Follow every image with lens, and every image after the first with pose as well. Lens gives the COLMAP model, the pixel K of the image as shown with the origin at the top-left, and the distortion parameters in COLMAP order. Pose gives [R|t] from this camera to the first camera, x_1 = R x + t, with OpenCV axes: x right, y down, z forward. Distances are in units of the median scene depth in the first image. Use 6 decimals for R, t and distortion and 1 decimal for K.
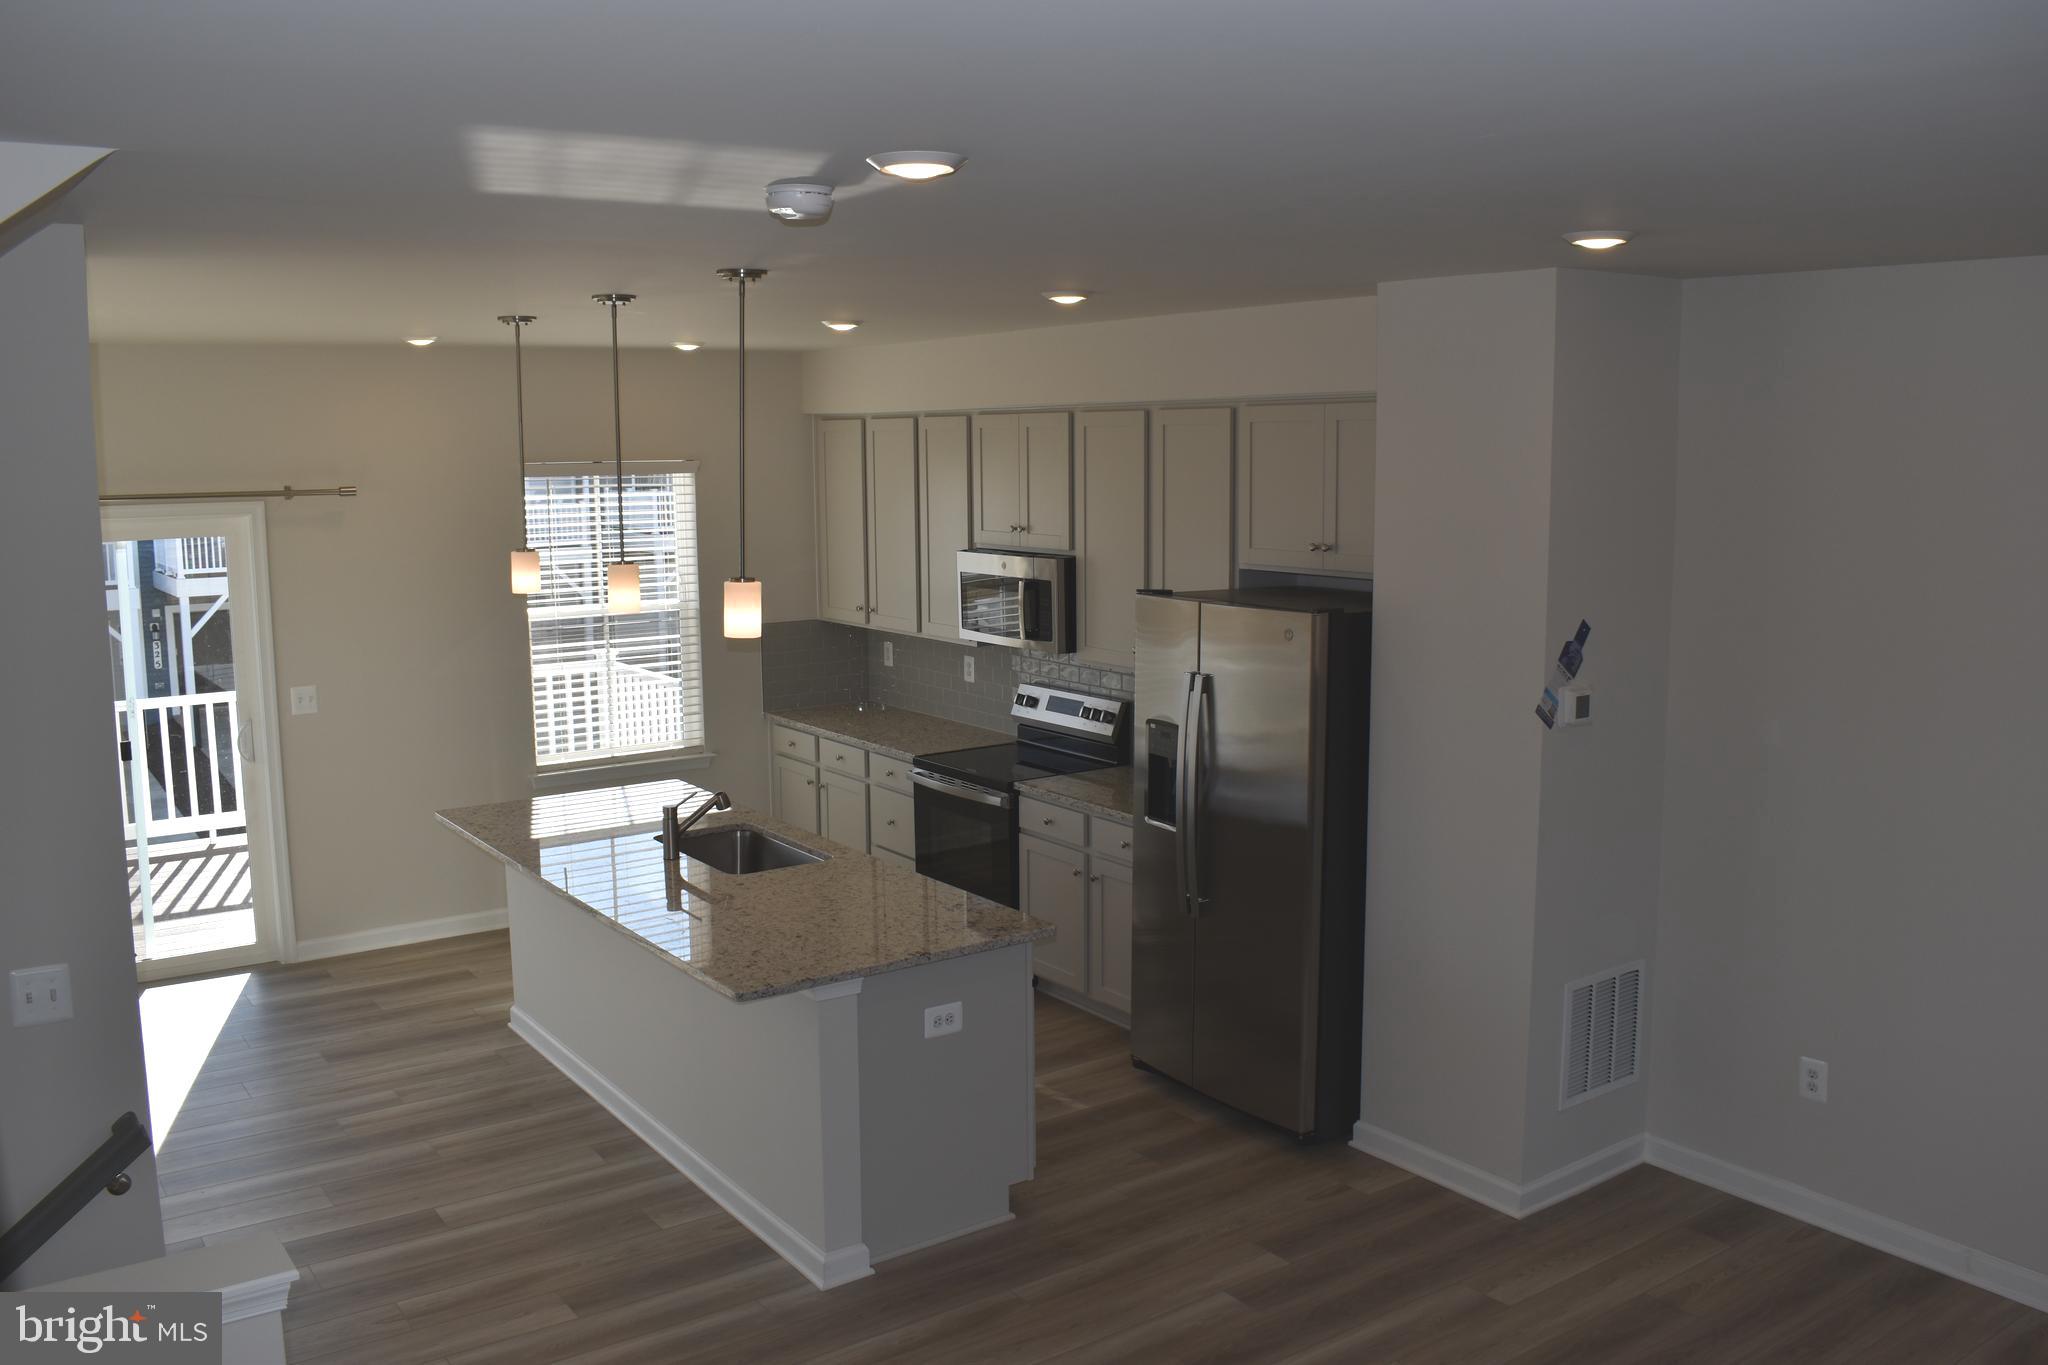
lens RADIAL K [[1684.3, 0, 1024.2], [0, 1684.3, 650.1], [0, 0, 1]] dist [-0.092813, -0.003275]
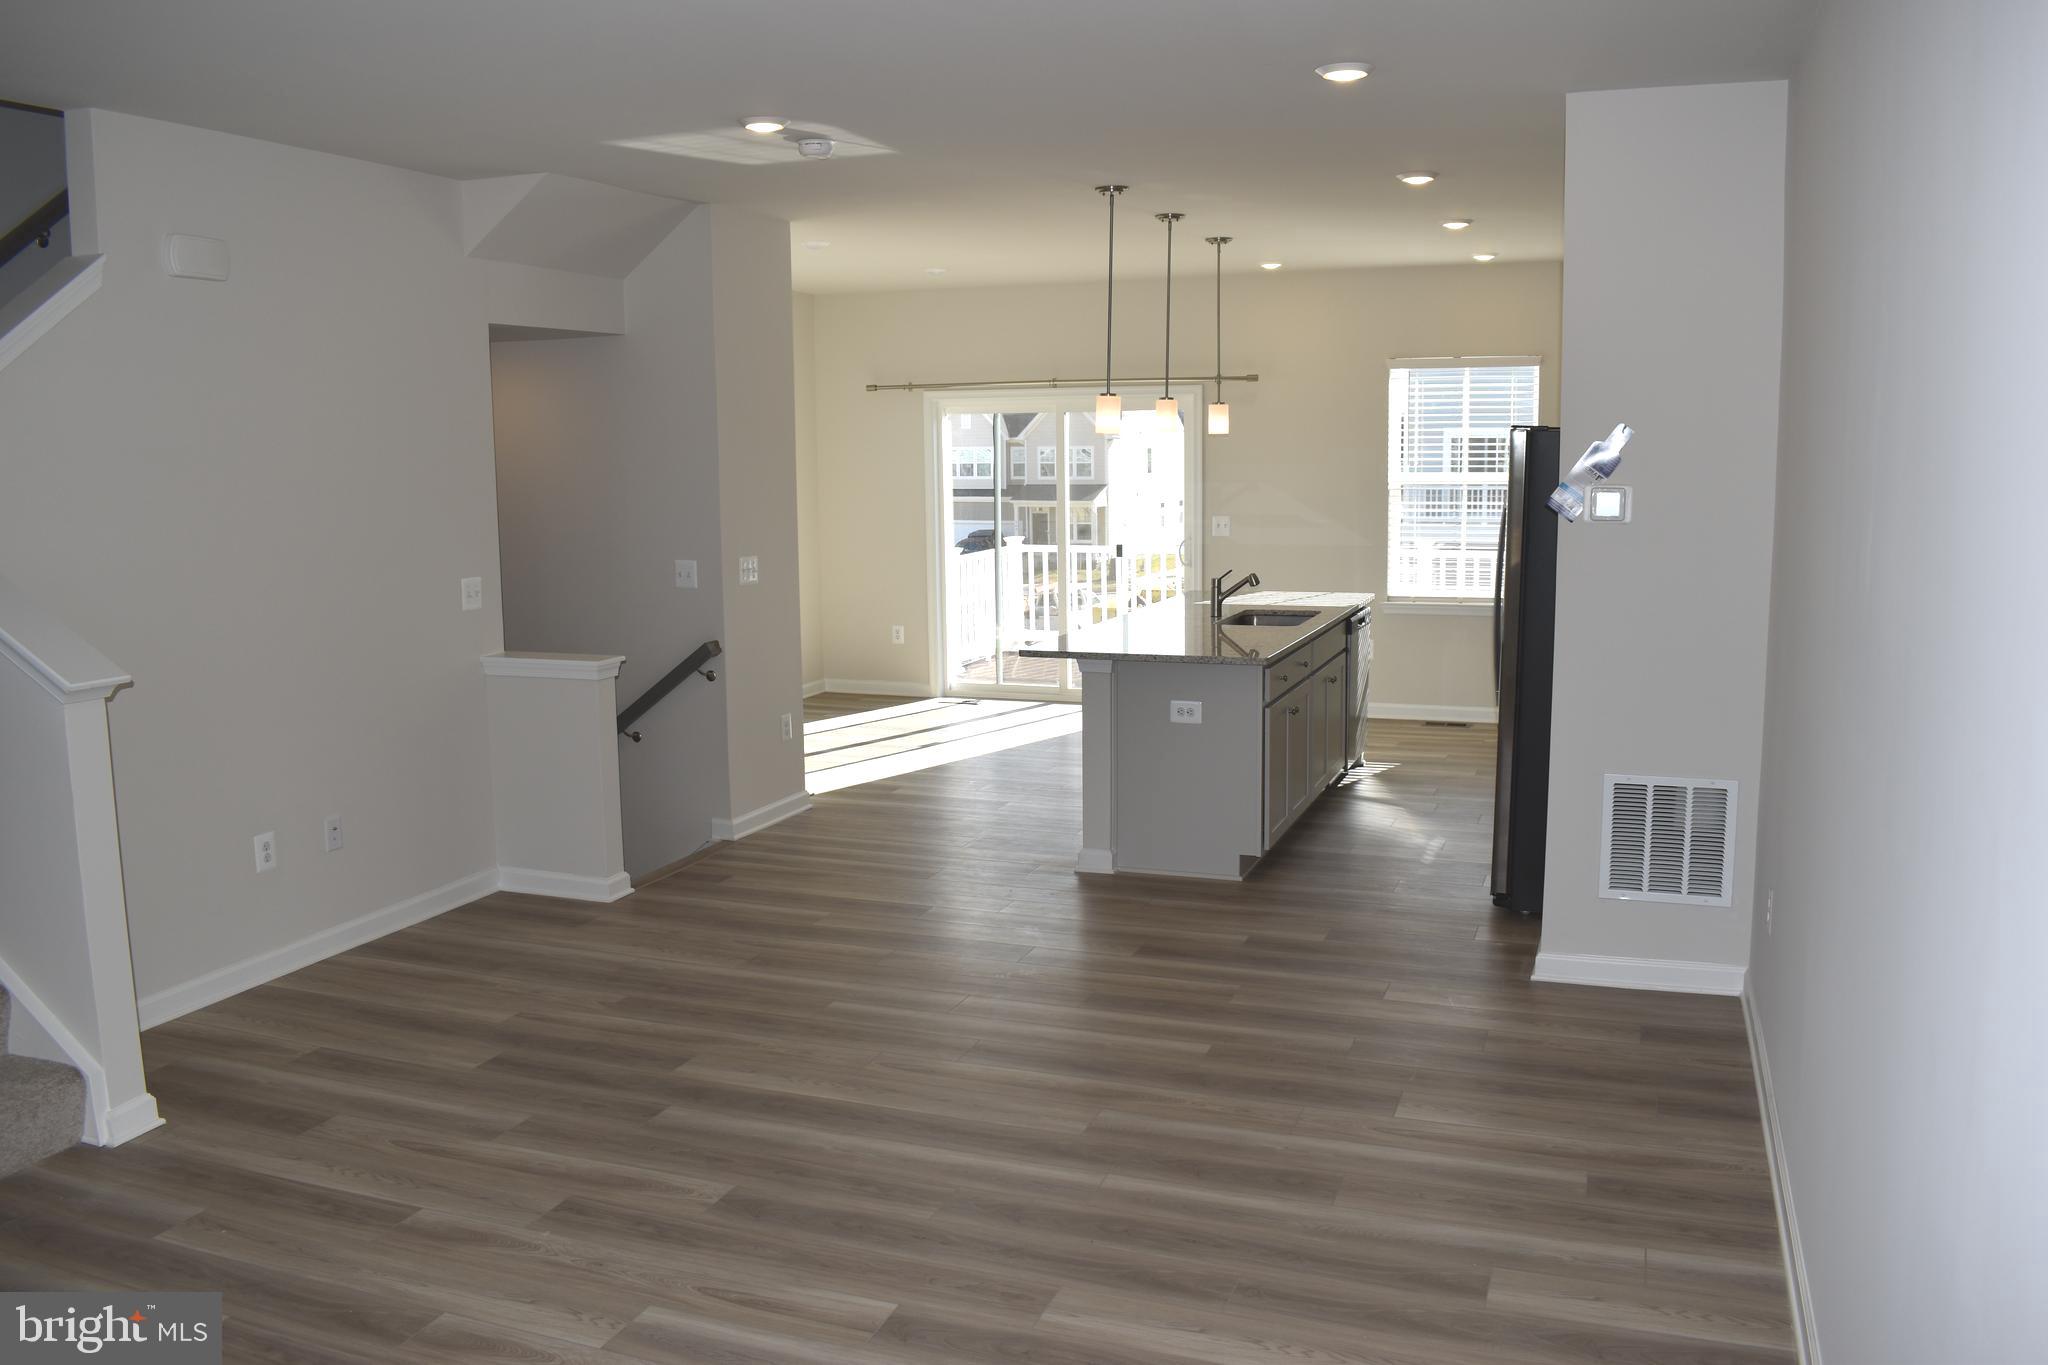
lens RADIAL K [[1625.6, 0, 1043.9], [0, 1625.6, 672.1], [0, 0, 1]] dist [-0.090345, 0.013683]
pose [[0.567801, 0.116772, -0.814842, 0.974754], [-0.094865, 0.992574, 0.076138, 0.095651], [0.817682, 0.034069, 0.574662, 0.125850]]
